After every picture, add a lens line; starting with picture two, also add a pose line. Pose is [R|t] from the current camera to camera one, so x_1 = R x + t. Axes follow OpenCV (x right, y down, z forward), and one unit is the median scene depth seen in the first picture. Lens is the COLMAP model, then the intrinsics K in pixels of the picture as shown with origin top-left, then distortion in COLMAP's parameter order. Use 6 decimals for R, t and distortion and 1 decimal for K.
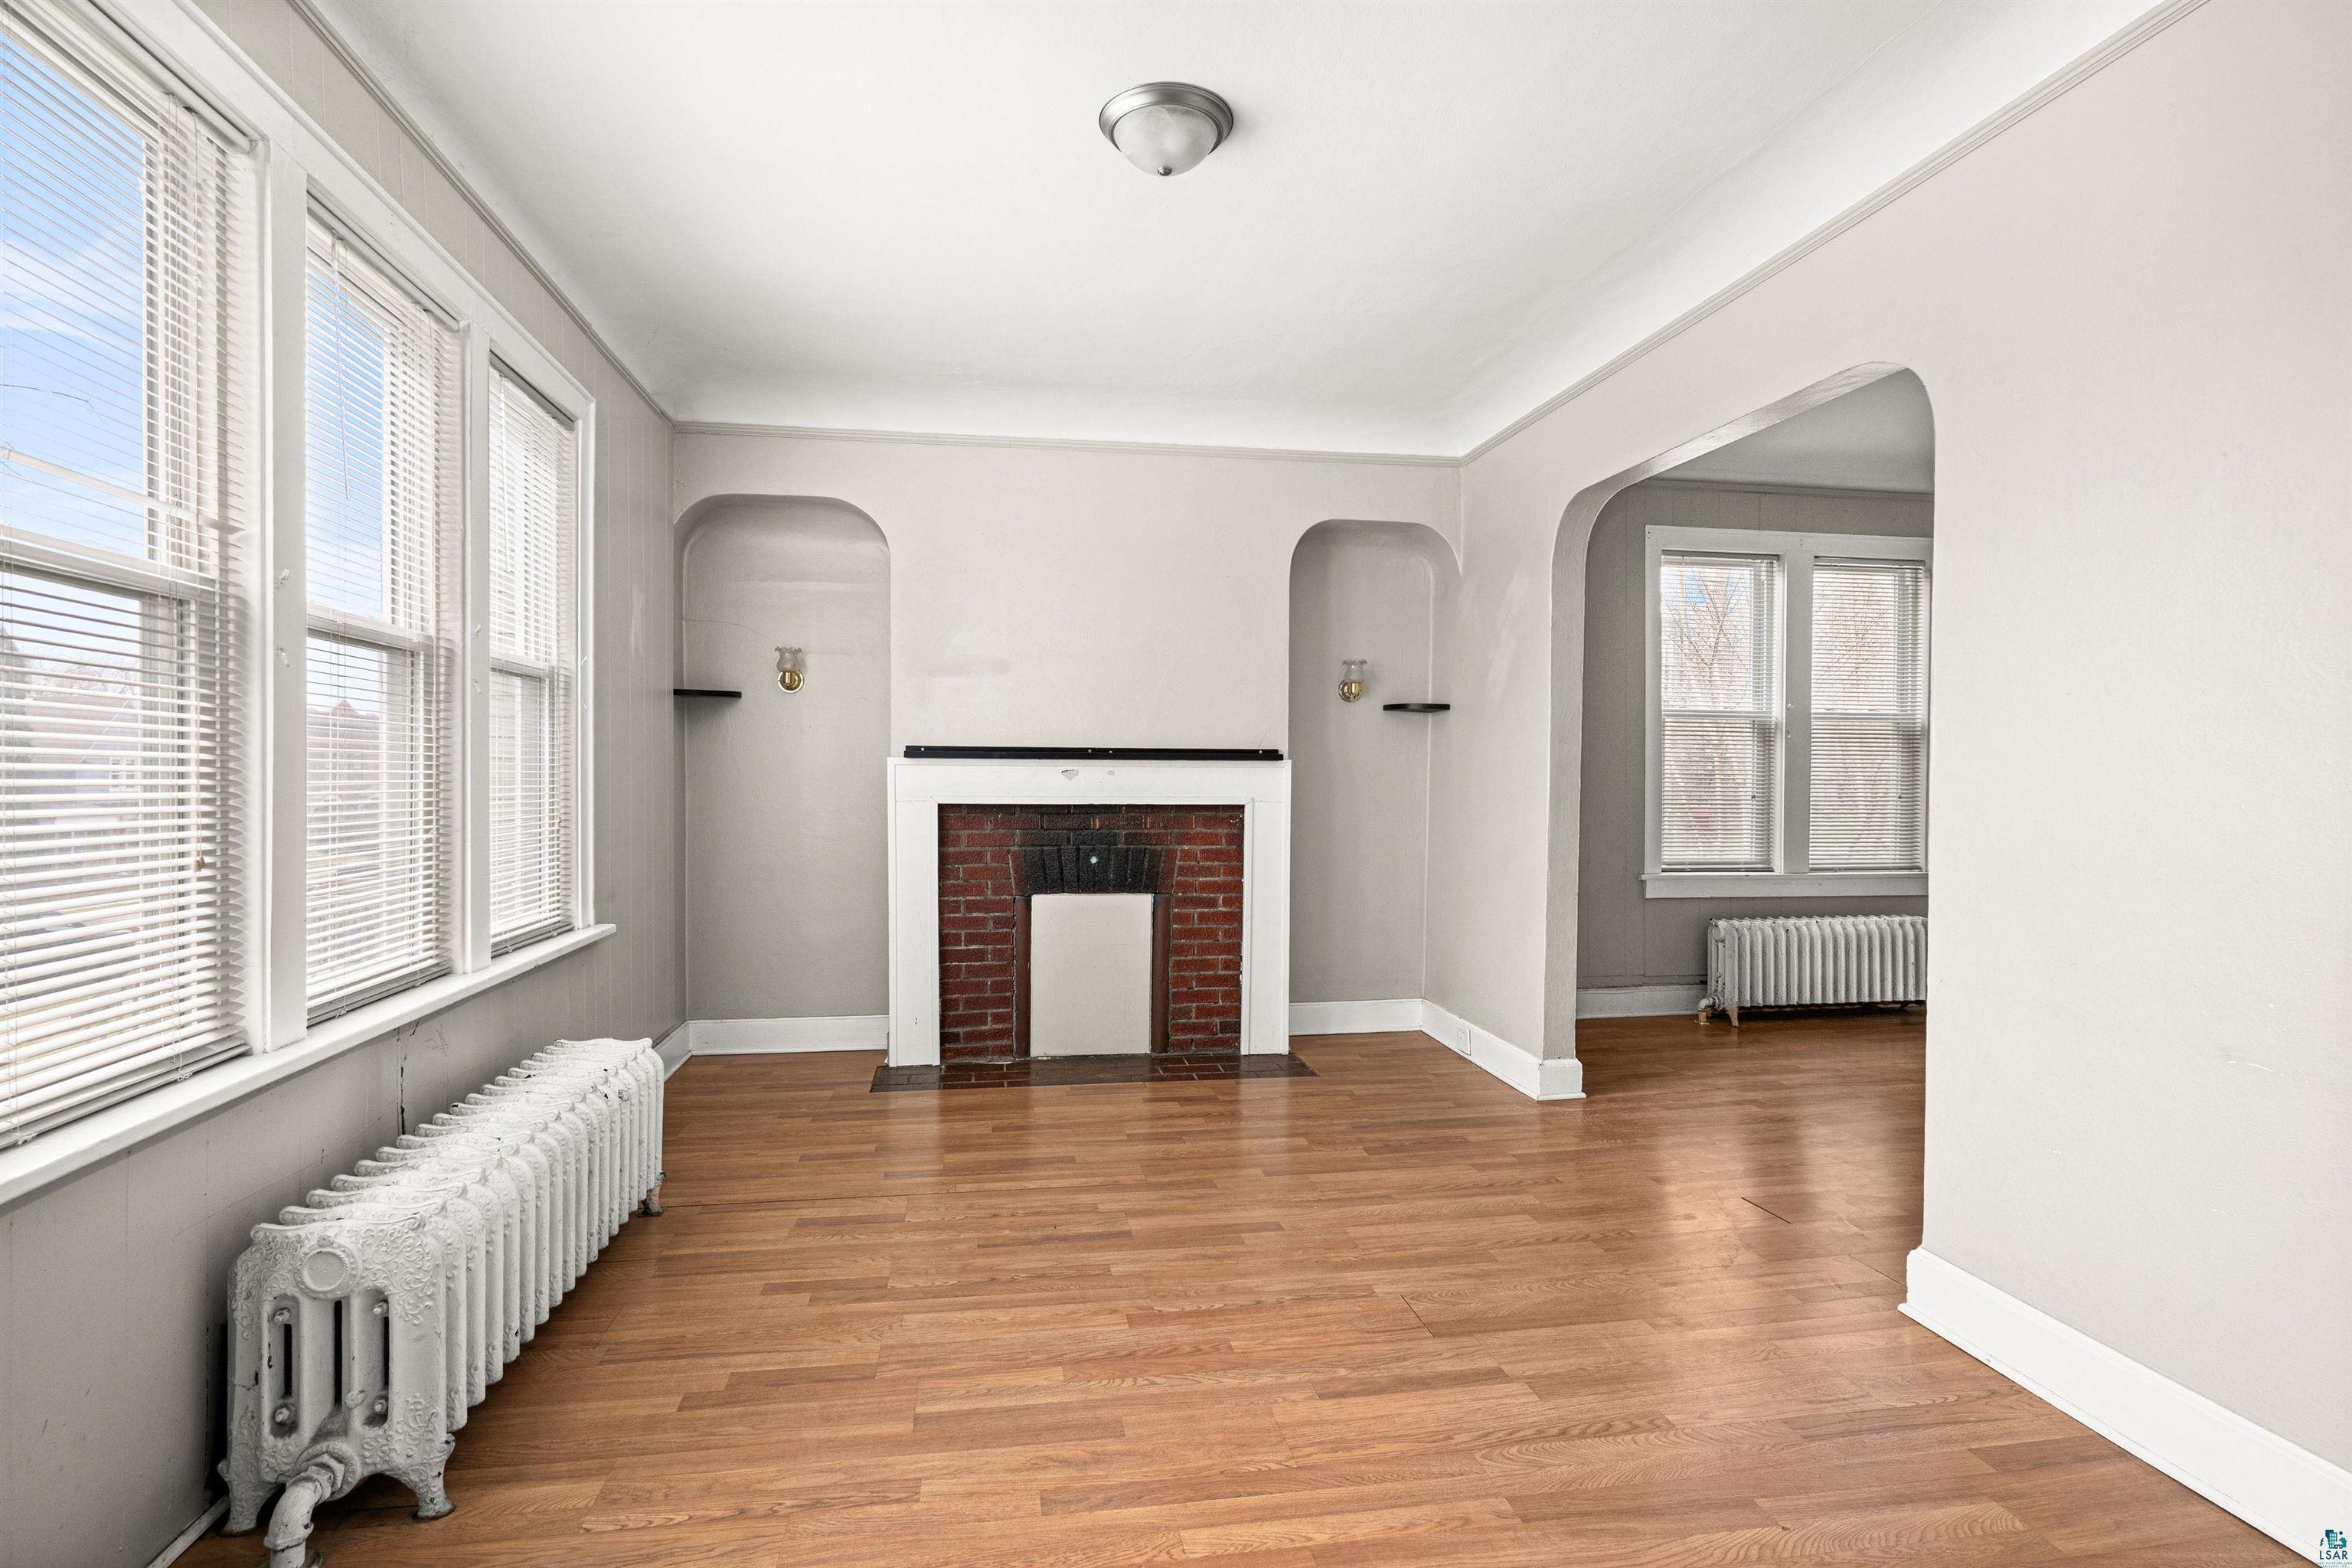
lens RADIAL K [[1139.1, 0, 1169.3], [0, 1139.1, 779.6], [0, 0, 1]] dist [-0.001317, -0.000675]
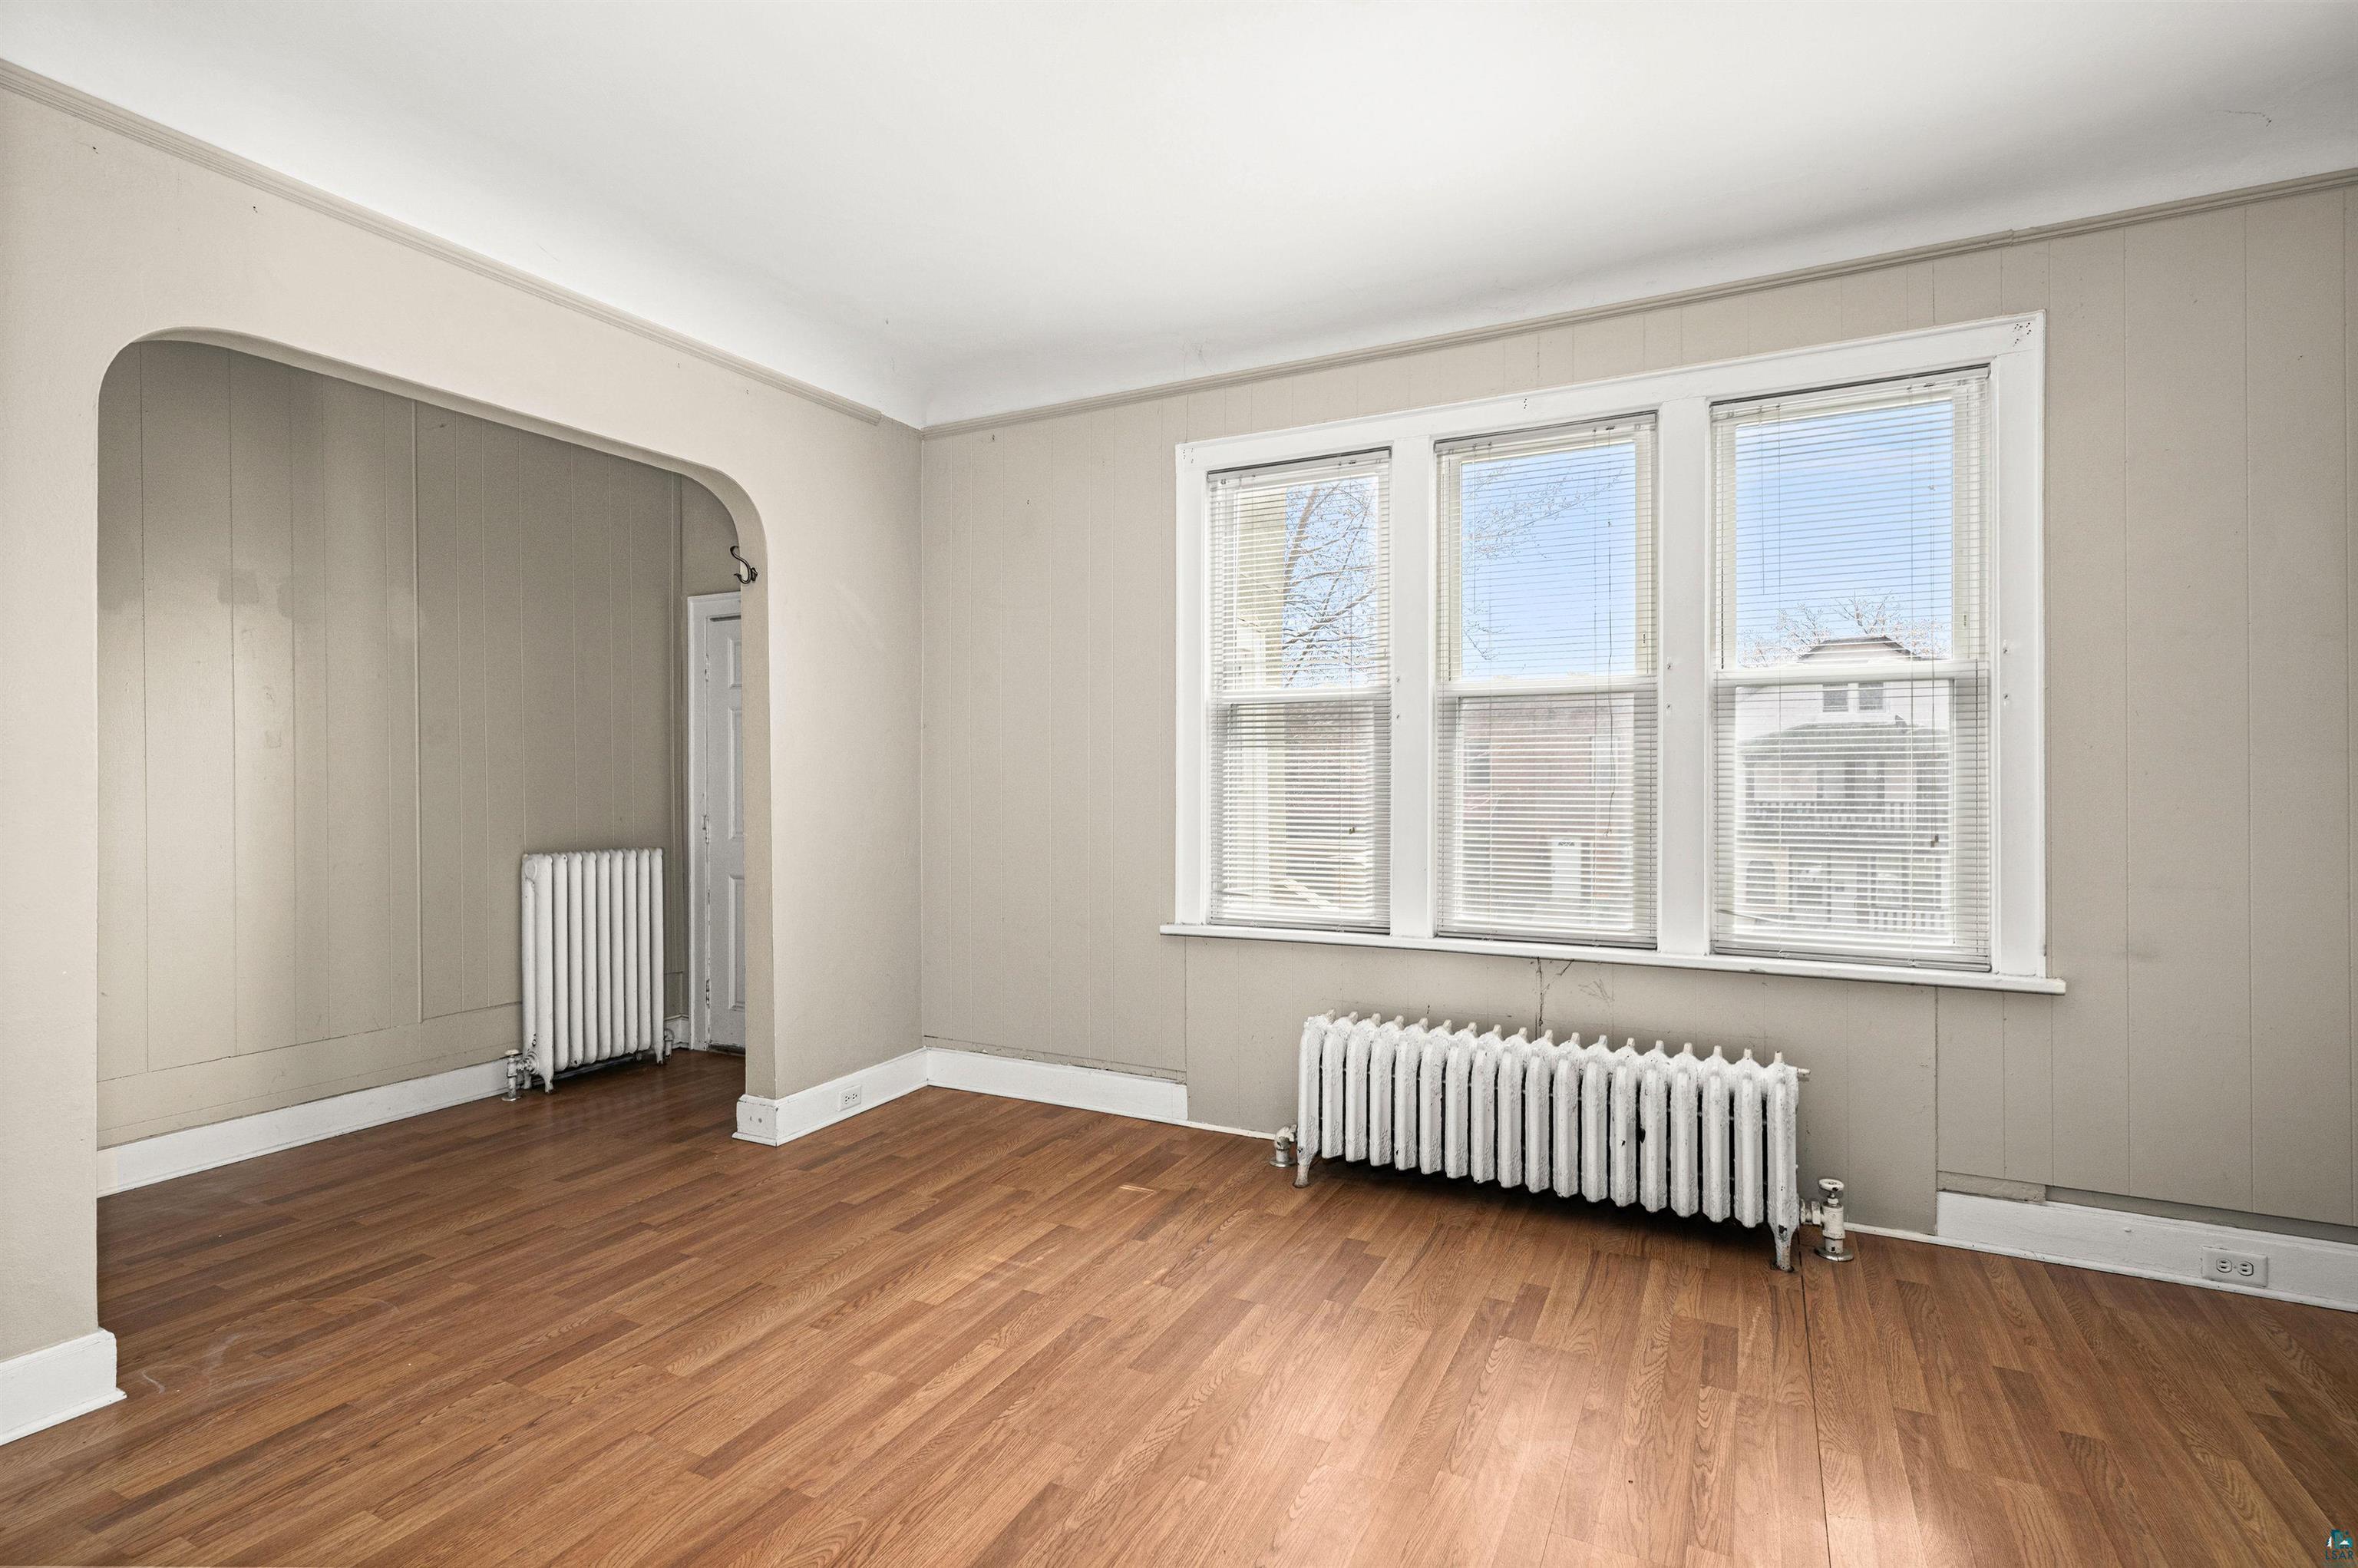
lens RADIAL K [[1141.9, 0, 1175.1], [0, 1141.9, 783.3], [0, 0, 1]] dist [-0.001317, -0.000675]
pose [[-0.603310, 0.001492, -0.797505, 0.901711], [-0.004870, 0.999973, 0.005555, -0.014780], [0.797492, 0.007235, -0.603286, 1.845553]]
